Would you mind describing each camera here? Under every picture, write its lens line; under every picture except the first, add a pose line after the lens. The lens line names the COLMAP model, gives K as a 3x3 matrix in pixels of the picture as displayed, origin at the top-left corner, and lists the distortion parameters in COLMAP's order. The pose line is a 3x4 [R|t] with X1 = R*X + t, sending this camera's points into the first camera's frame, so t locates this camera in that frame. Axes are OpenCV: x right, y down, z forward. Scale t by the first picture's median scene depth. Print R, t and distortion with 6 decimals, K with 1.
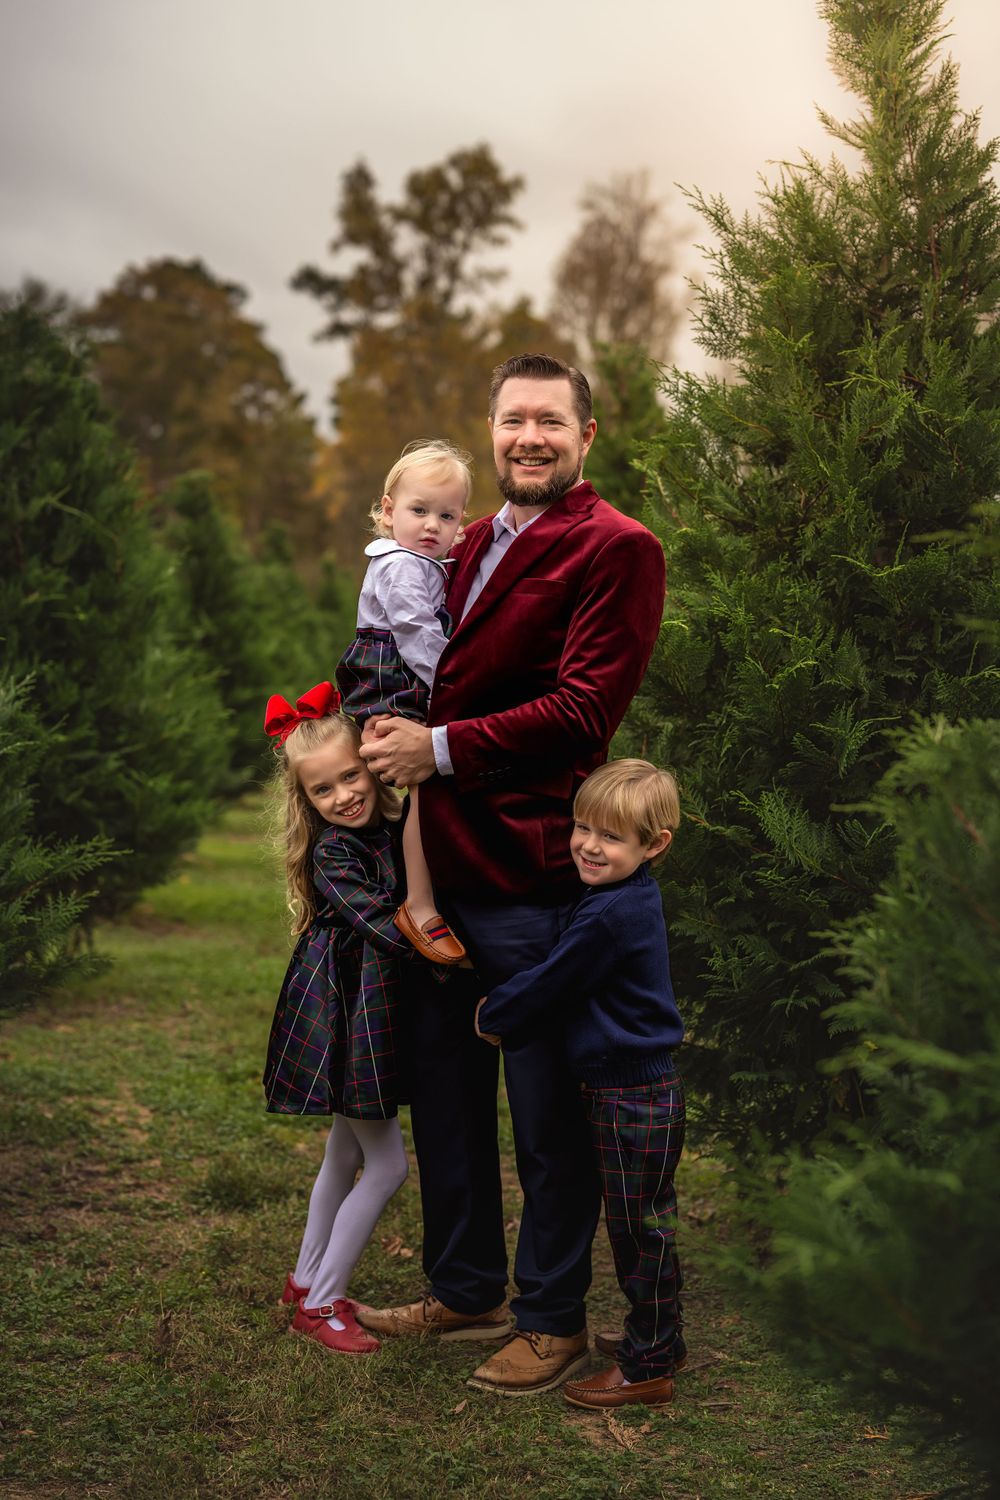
lens RADIAL K [[2143.3, 0, 496.9], [0, 2143.3, 714.2], [0, 0, 1]] dist [-0.010870, -0.031141]
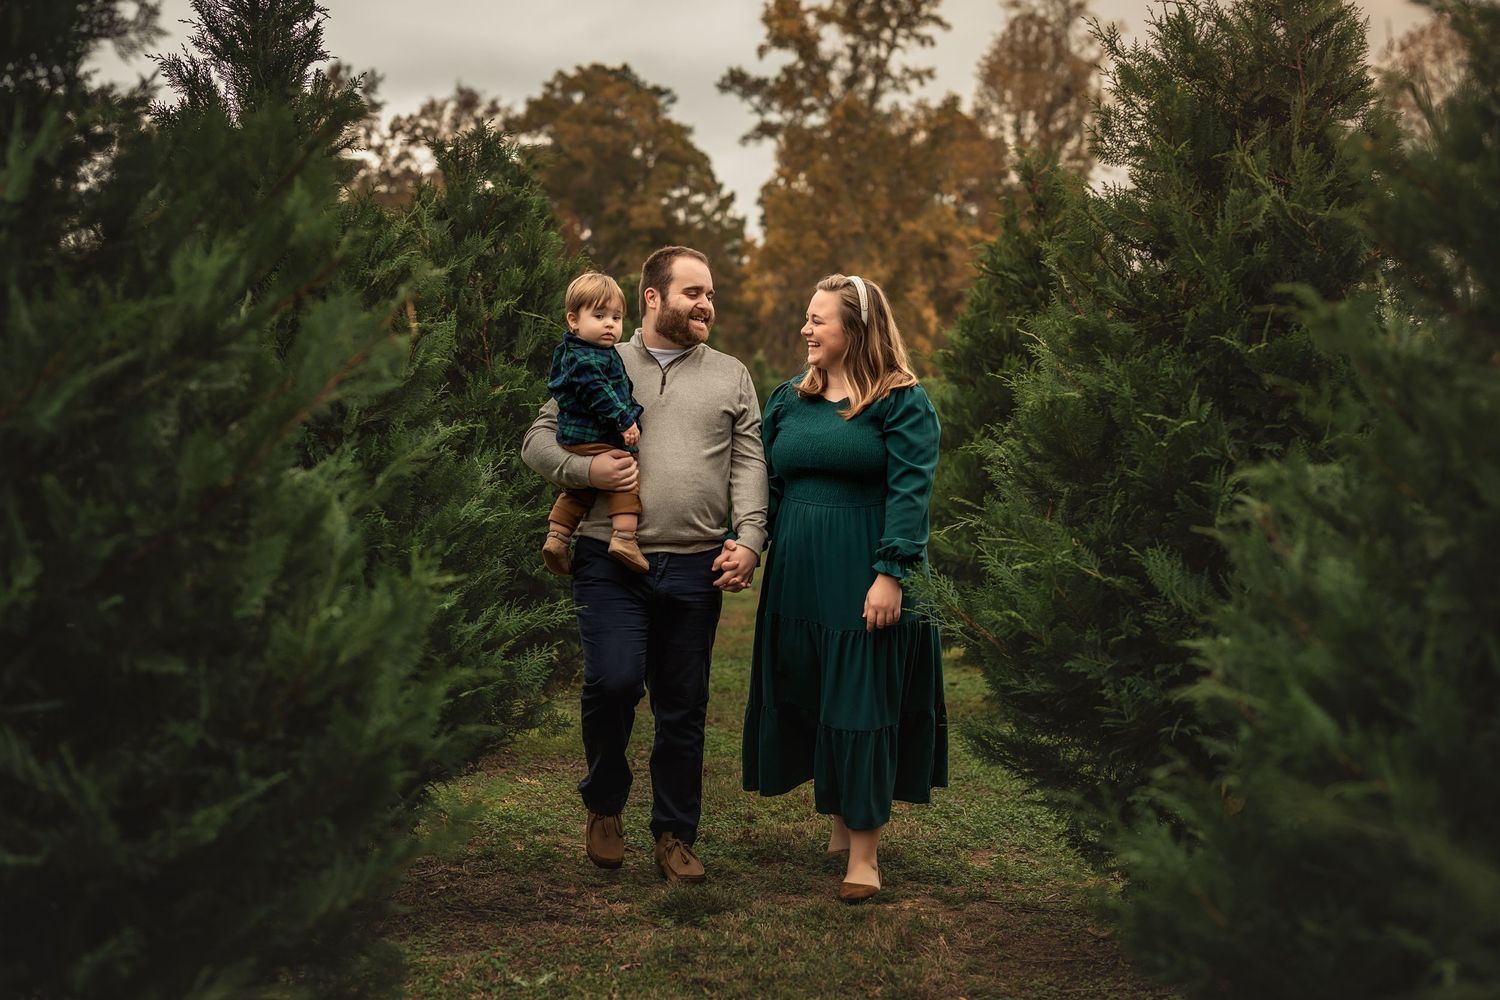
lens RADIAL K [[2188.3, 0, 755.4], [0, 2188.3, 482.5], [0, 0, 1]] dist [-0.003484, 0.021282]
pose [[0.996803, -0.010183, -0.079243, 0.002858], [0.008895, 0.999823, -0.016595, 0.007666], [0.079398, 0.015837, 0.996717, -0.067336]]
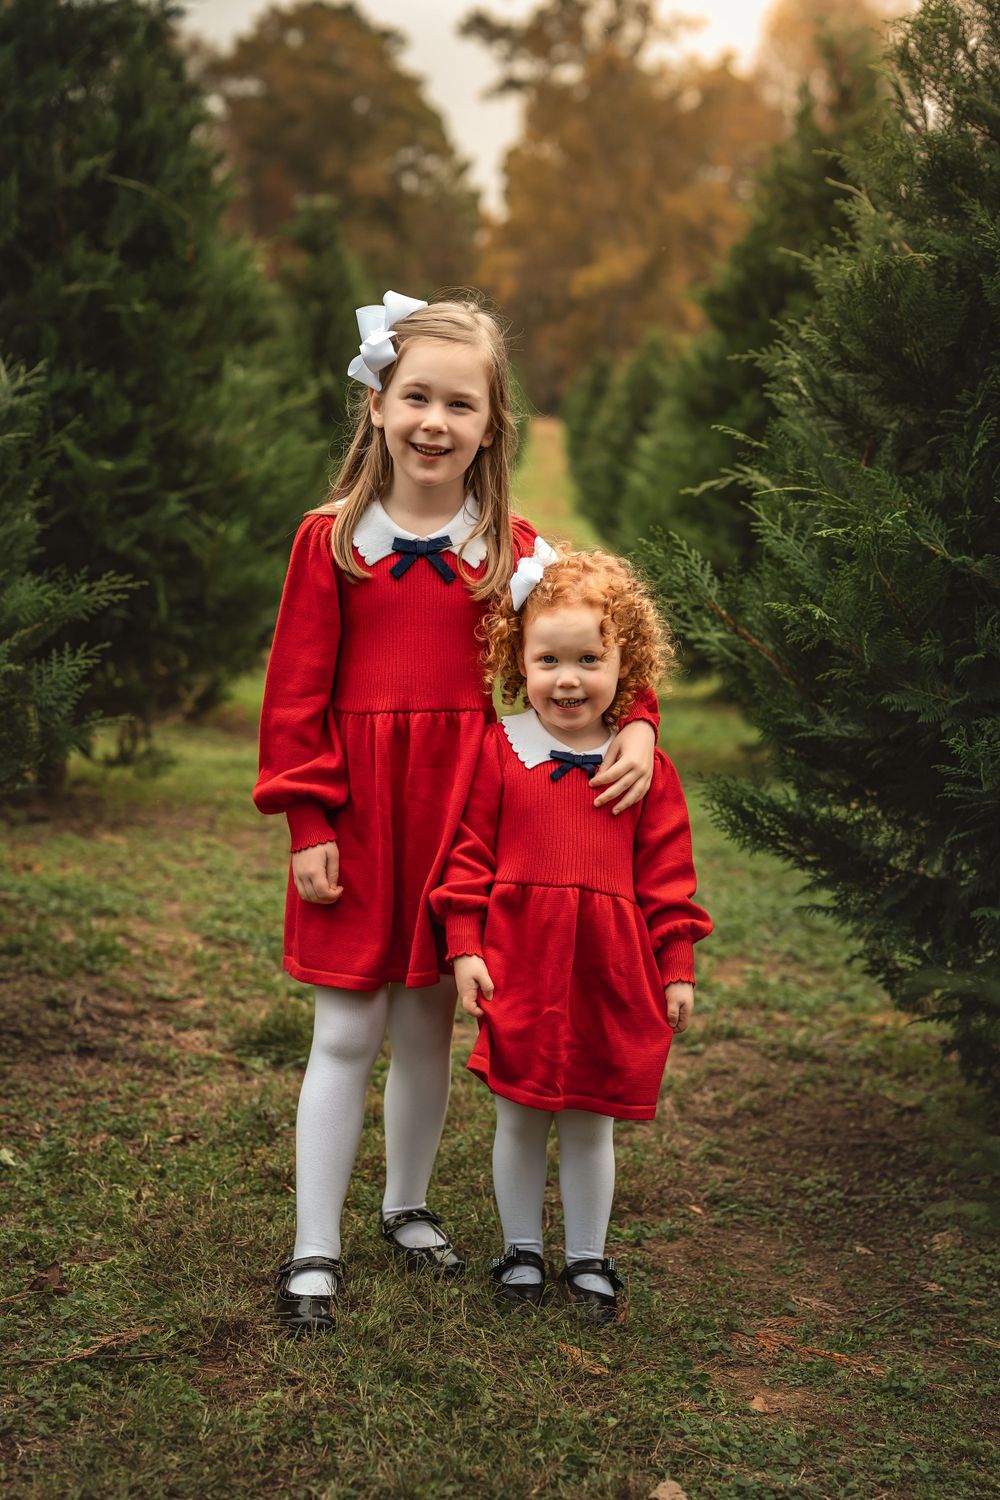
lens RADIAL K [[2375.9, 0, 540.0], [0, 2375.9, 750.8], [0, 0, 1]] dist [0.012929, 0.005390]
pose [[0.997840, 0.033349, -0.056590, 0.003765], [-0.028454, 0.995957, 0.085203, 0.020408], [0.059203, -0.083409, 0.994755, 0.079452]]
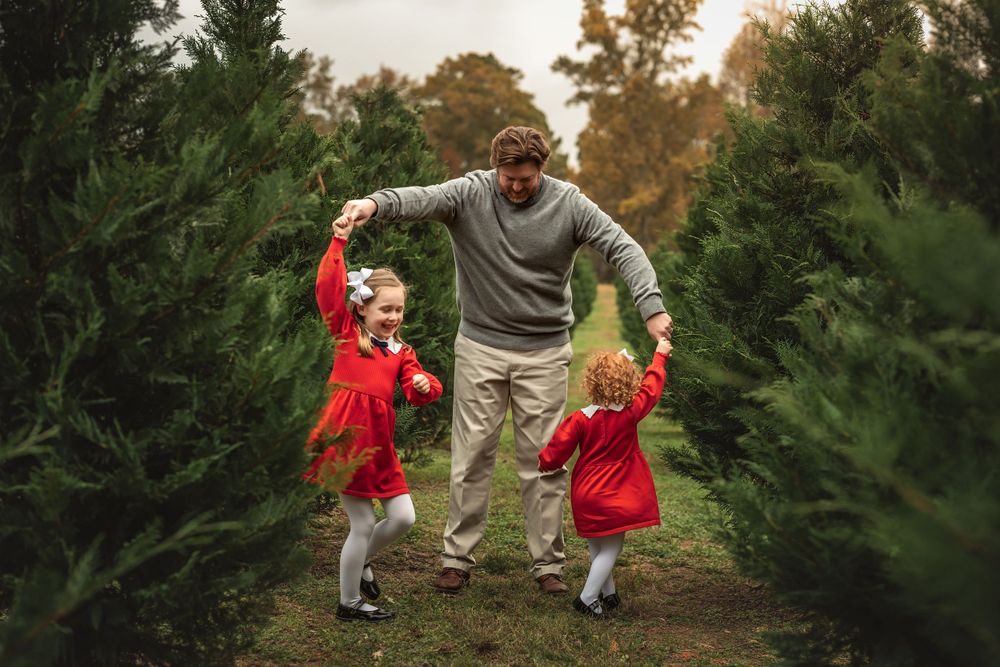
lens RADIAL K [[1453.1, 0, 498.2], [0, 1453.1, 317.0], [0, 0, 1]] dist [-0.015857, 0.024922]
pose [[0.991041, 0.001964, -0.133544, 0.019031], [-0.005640, 0.999615, -0.027160, 0.019873], [0.133439, 0.027670, 0.990671, -0.102931]]
